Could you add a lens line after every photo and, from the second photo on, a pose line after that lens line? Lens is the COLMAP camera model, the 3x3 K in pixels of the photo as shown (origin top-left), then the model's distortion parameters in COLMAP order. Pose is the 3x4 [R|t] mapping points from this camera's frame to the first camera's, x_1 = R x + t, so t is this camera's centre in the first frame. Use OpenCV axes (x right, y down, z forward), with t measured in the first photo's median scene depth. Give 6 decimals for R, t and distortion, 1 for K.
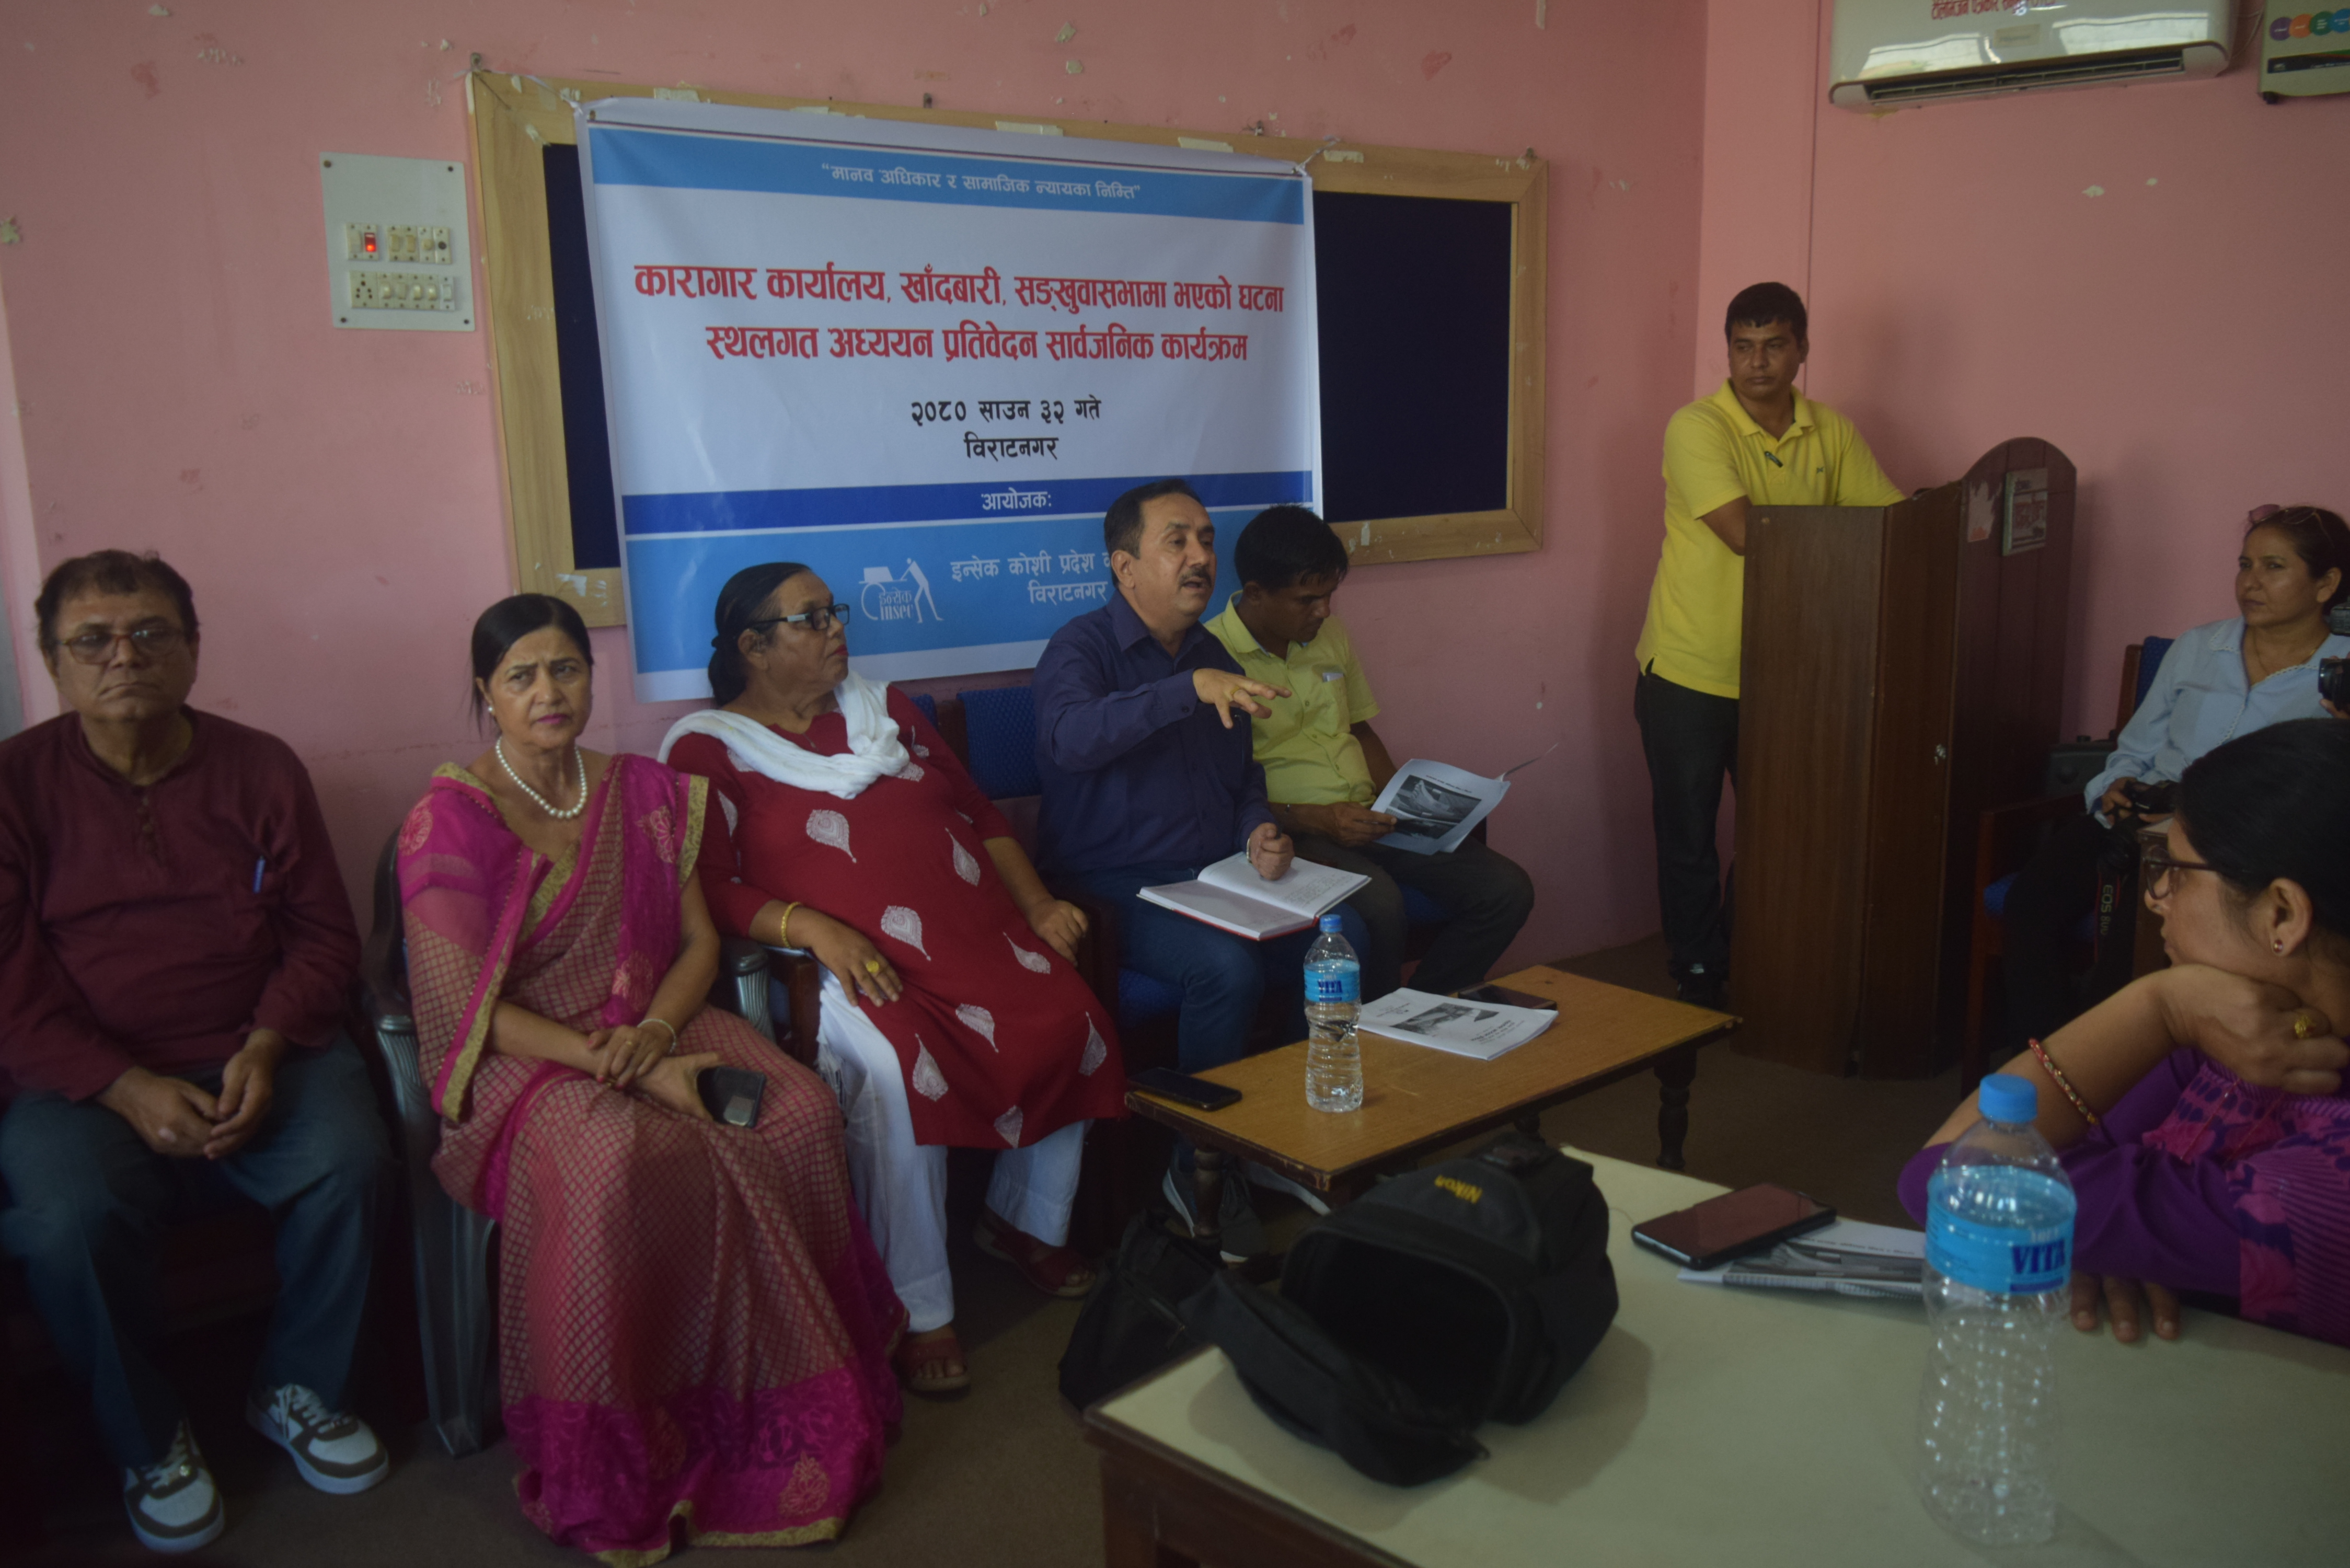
lens RADIAL K [[1871.3, 0, 1173.7], [0, 1871.3, 772.6], [0, 0, 1]] dist [-0.014062, 0.013674]
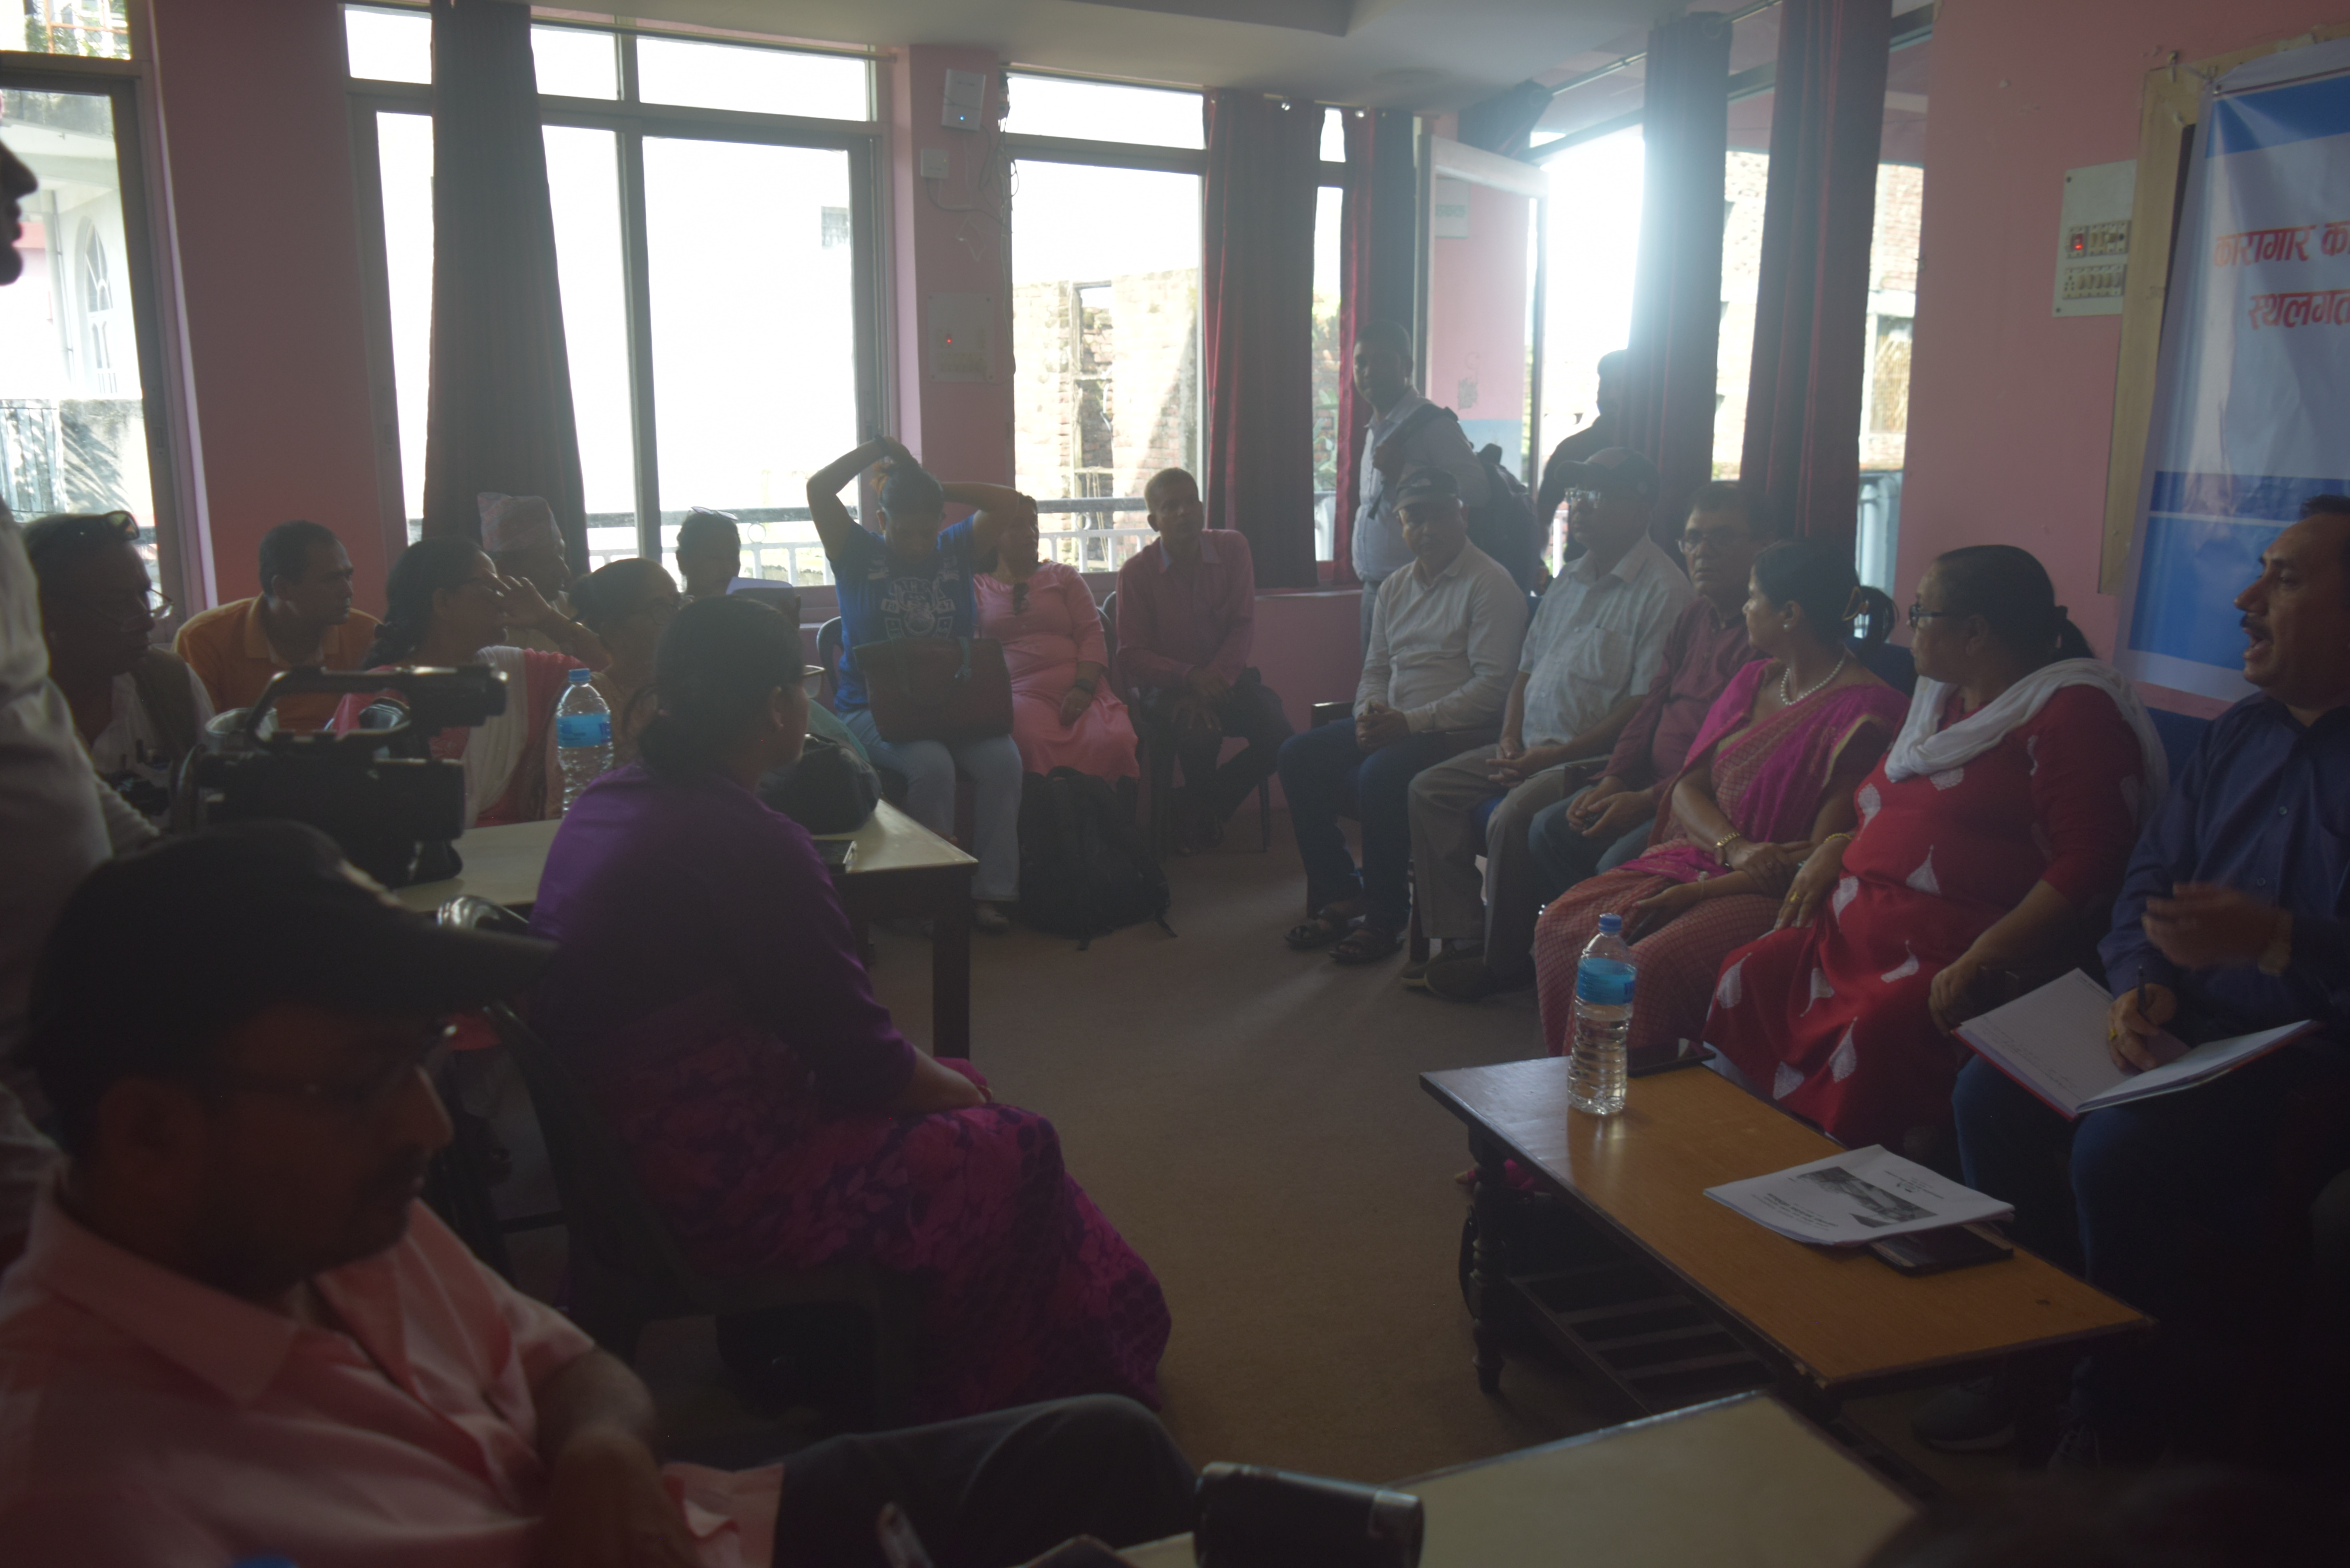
lens RADIAL K [[1857.7, 0, 1175.0], [0, 1857.7, 775.2], [0, 0, 1]] dist [-0.014122, 0.009367]
pose [[-0.378147, 0.190059, -0.906025, 0.762669], [-0.171745, 0.947306, 0.270400, -0.156876], [0.909675, 0.257856, -0.325579, 0.807293]]
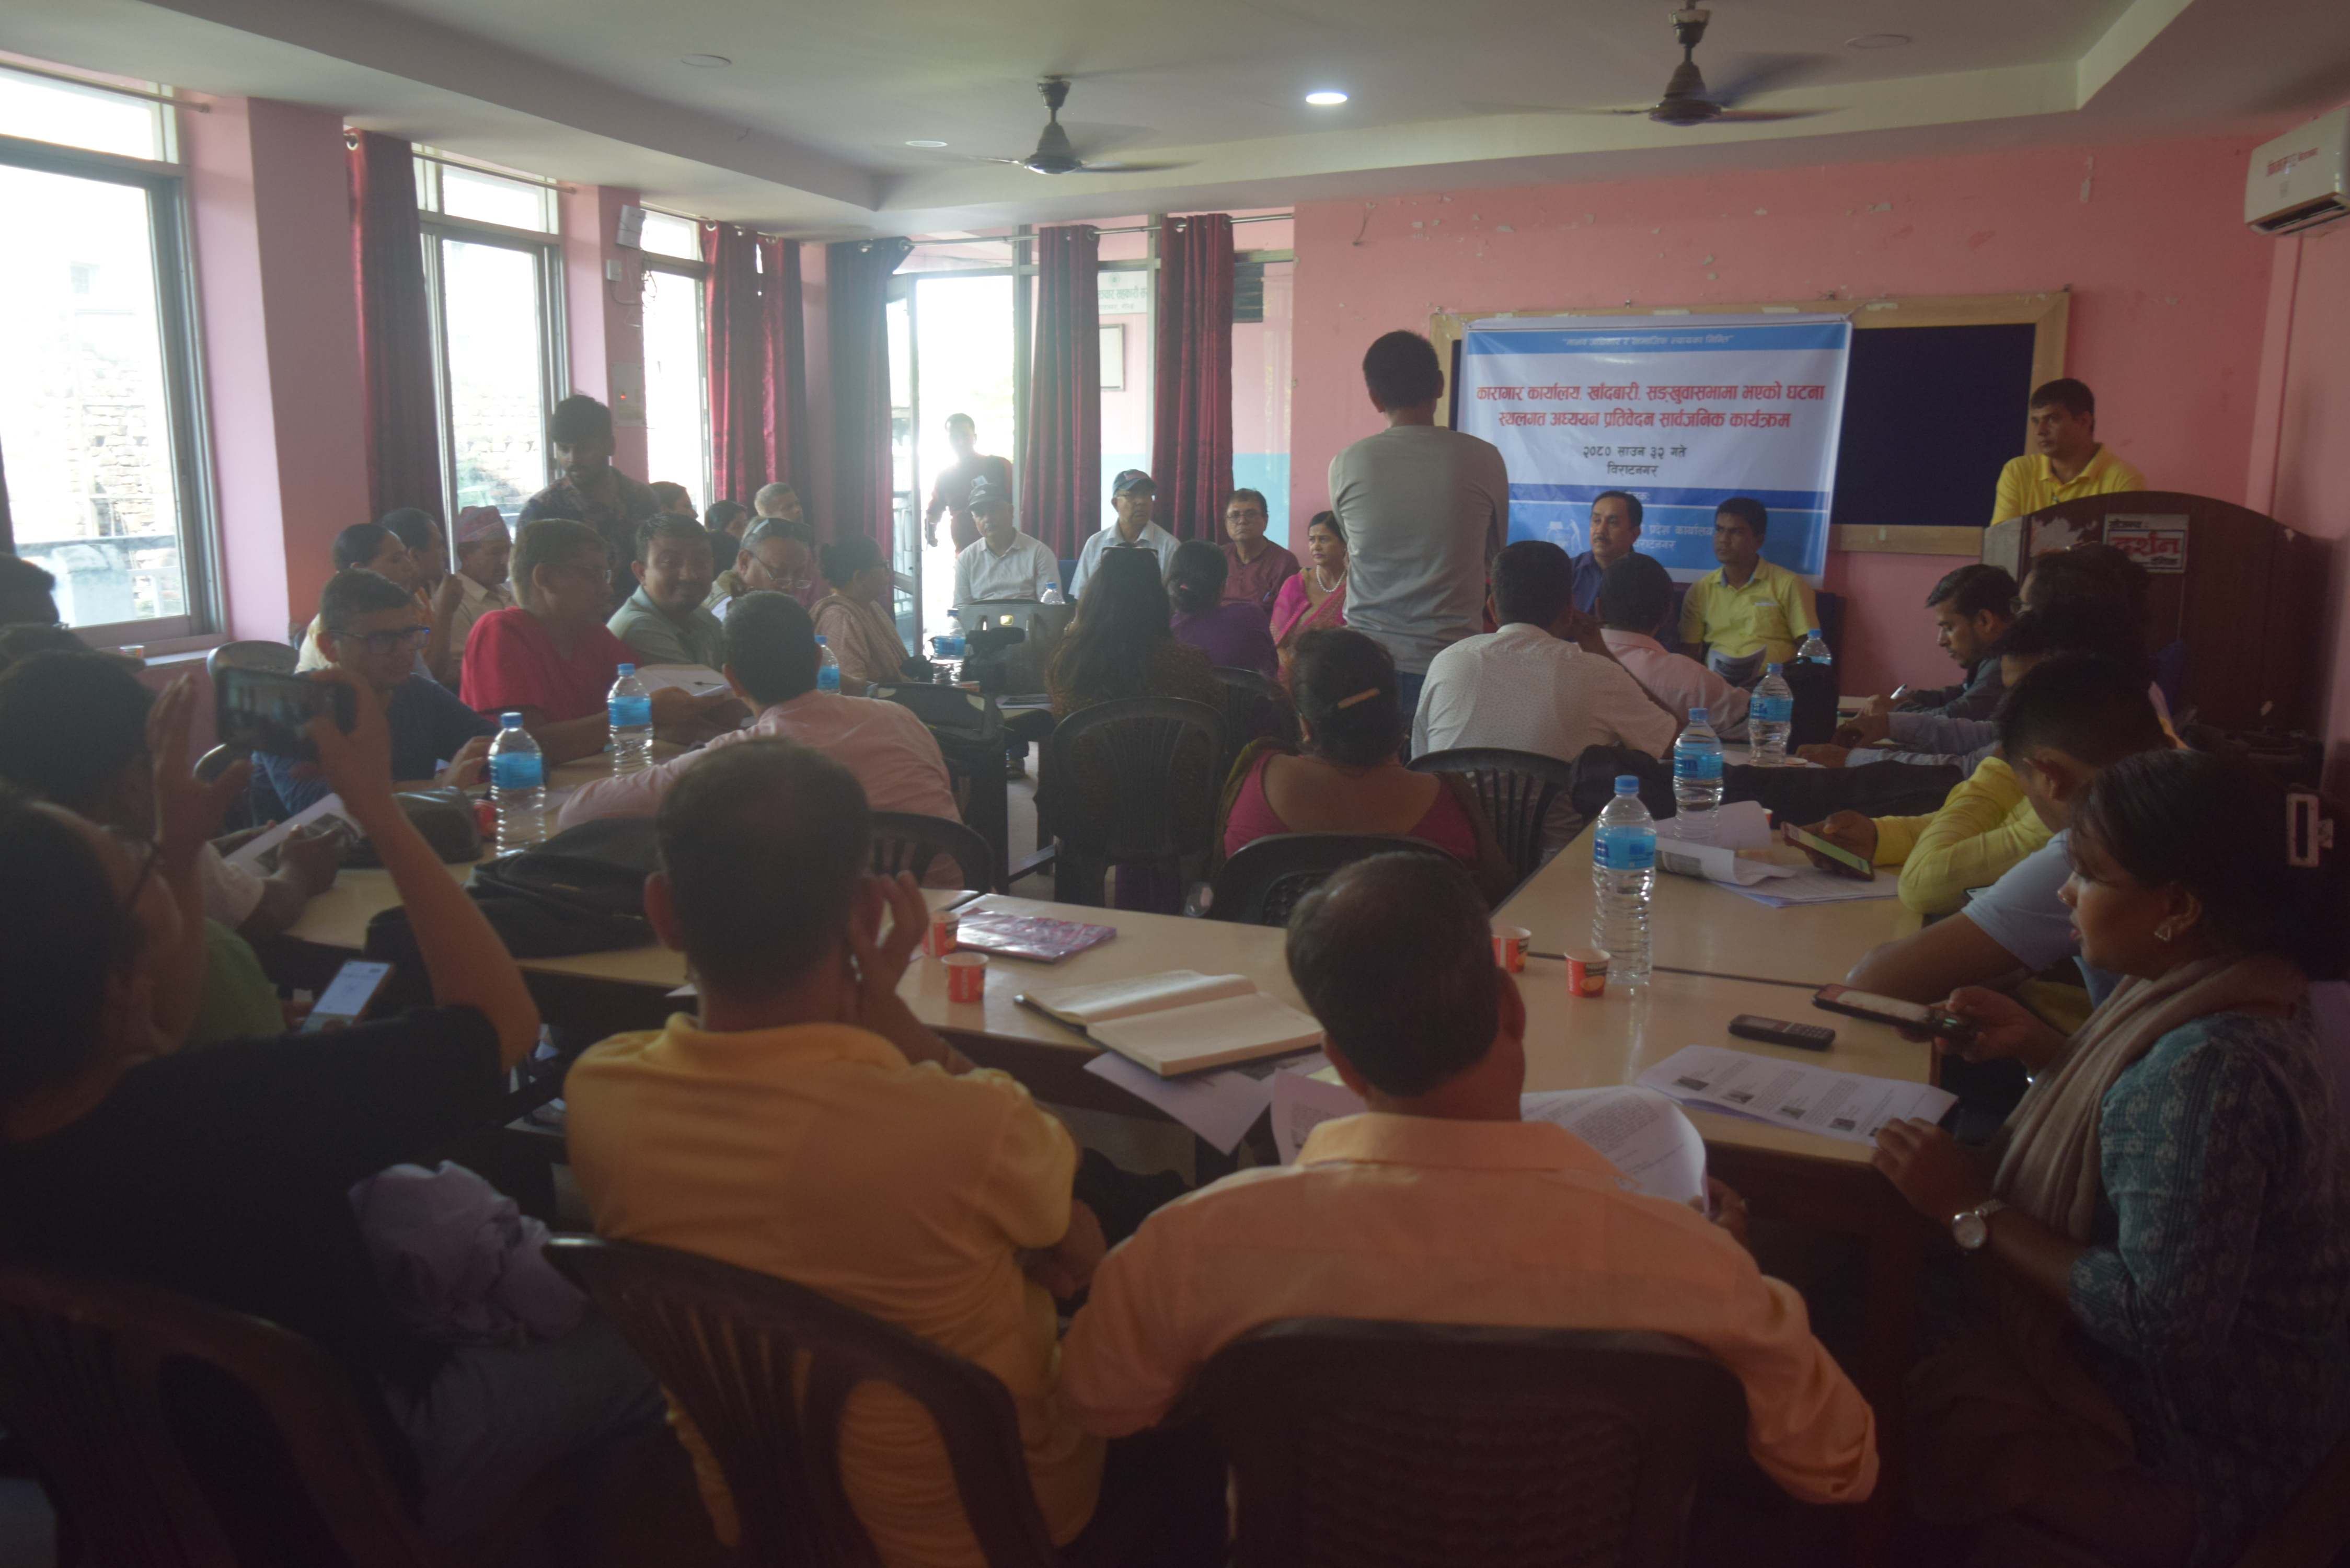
lens RADIAL K [[1871.3, 0, 1173.7], [0, 1871.3, 772.6], [0, 0, 1]] dist [-0.014062, 0.013674]
pose [[0.354996, 0.184418, -0.916498, 1.697252], [-0.189662, 0.974170, 0.122559, -0.007451], [0.915427, 0.130317, 0.380804, -0.193001]]
